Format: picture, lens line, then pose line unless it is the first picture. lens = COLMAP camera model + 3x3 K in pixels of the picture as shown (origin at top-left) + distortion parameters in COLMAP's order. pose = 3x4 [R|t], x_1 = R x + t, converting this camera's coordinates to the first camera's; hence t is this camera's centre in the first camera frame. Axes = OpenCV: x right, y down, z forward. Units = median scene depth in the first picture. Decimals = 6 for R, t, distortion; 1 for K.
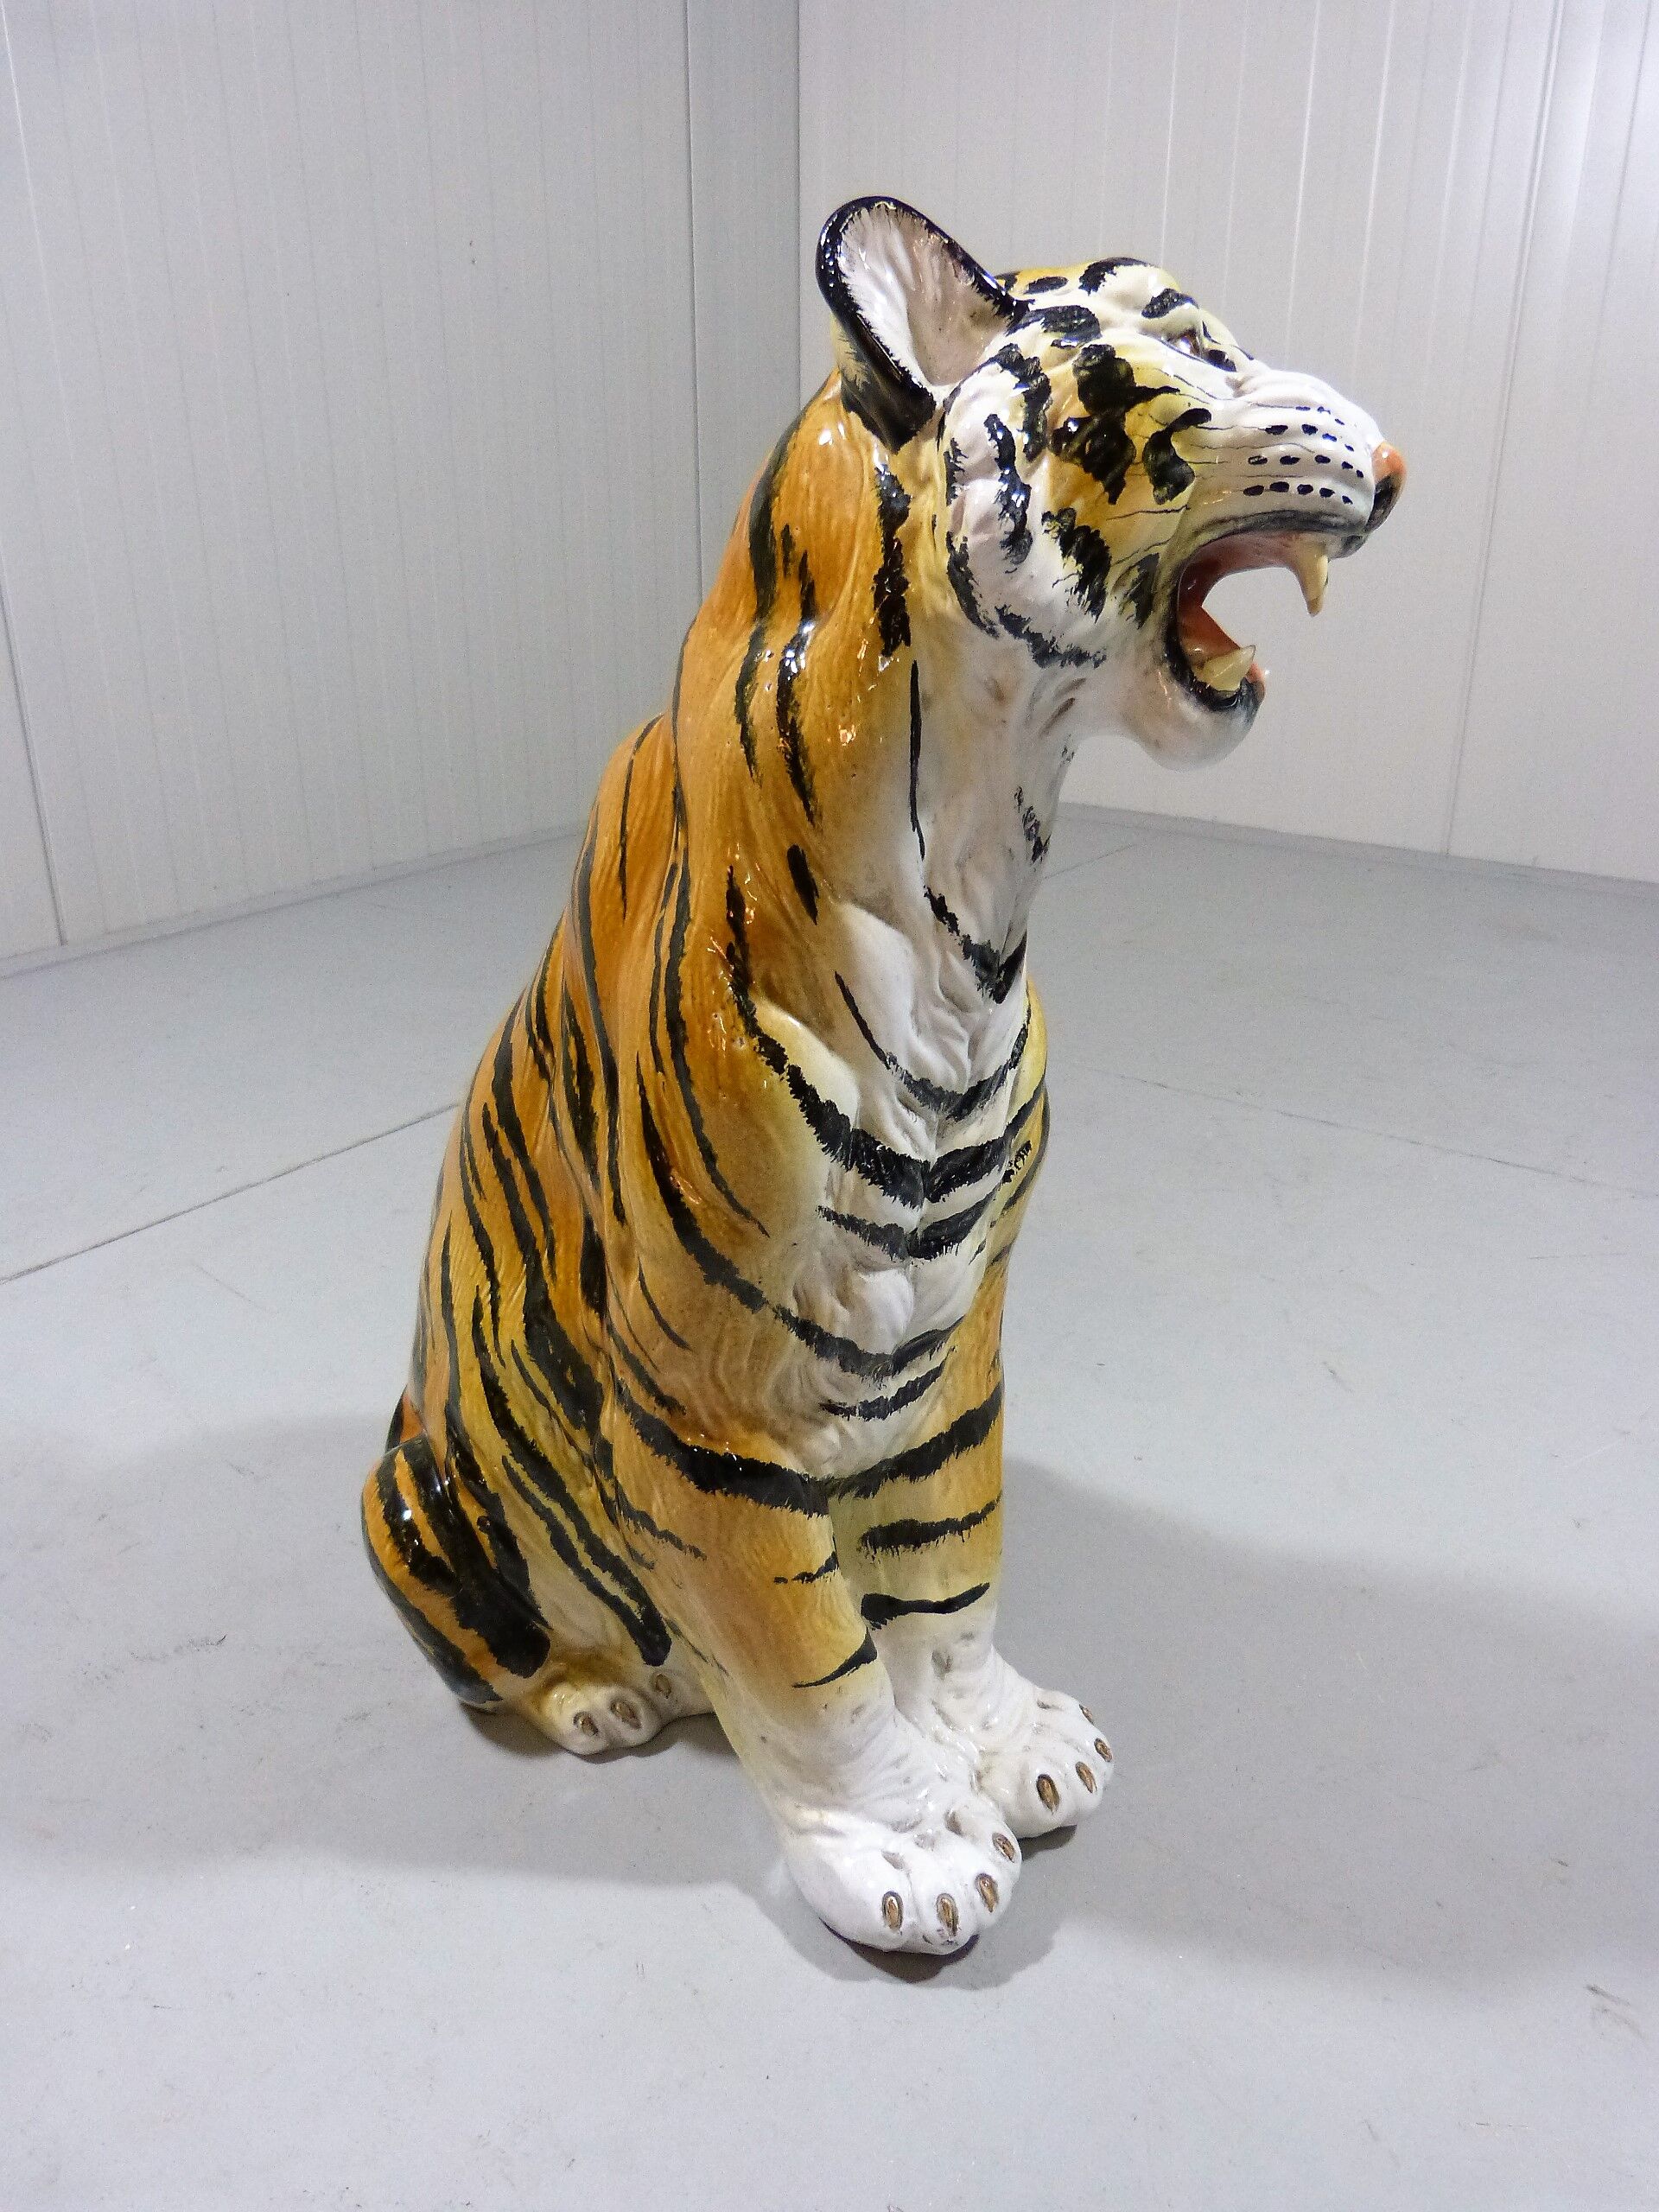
lens RADIAL K [[1639.3, 0, 829.5], [0, 1639.3, 1106.0], [0, 0, 1]] dist [-0.039635, -0.000997]
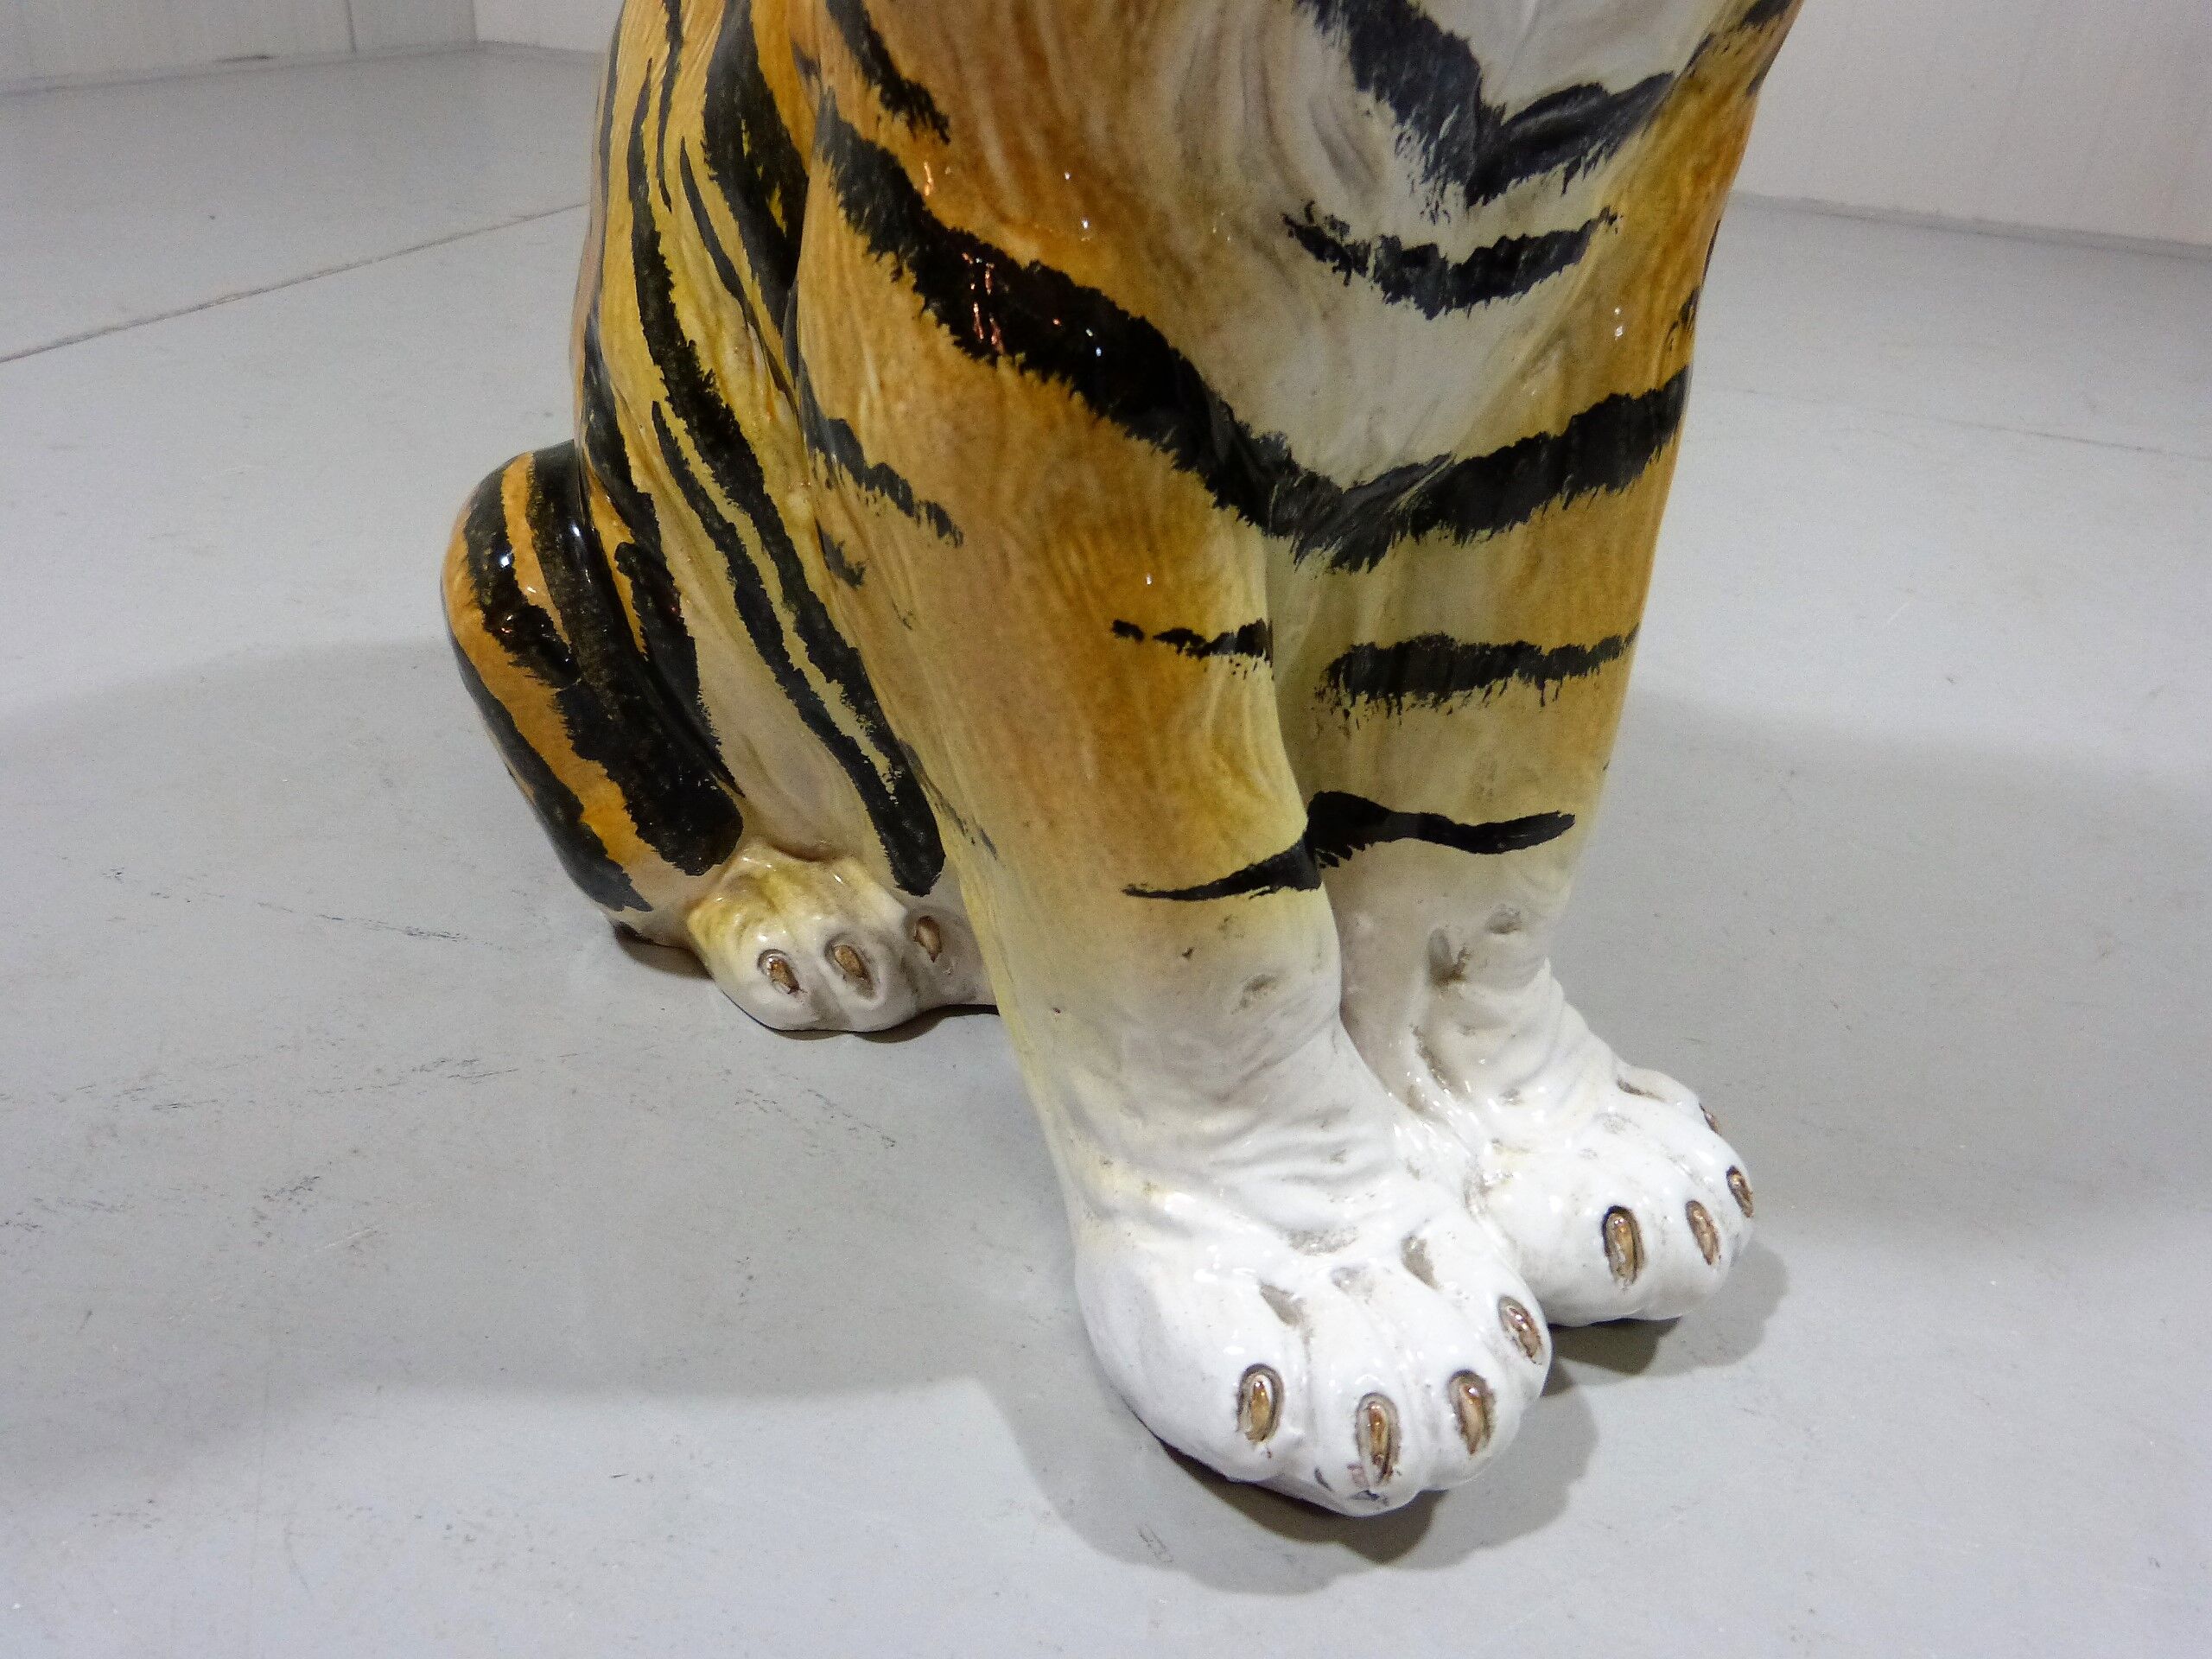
lens RADIAL K [[1655.0, 0, 1090.7], [0, 1655.0, 828.3], [0, 0, 1]] dist [-0.037071, 0.000180]
pose [[0.975827, 0.168258, -0.139465, 0.029599], [-0.146964, 0.977539, 0.151059, 0.272137], [0.161750, -0.126911, 0.978637, 0.554813]]
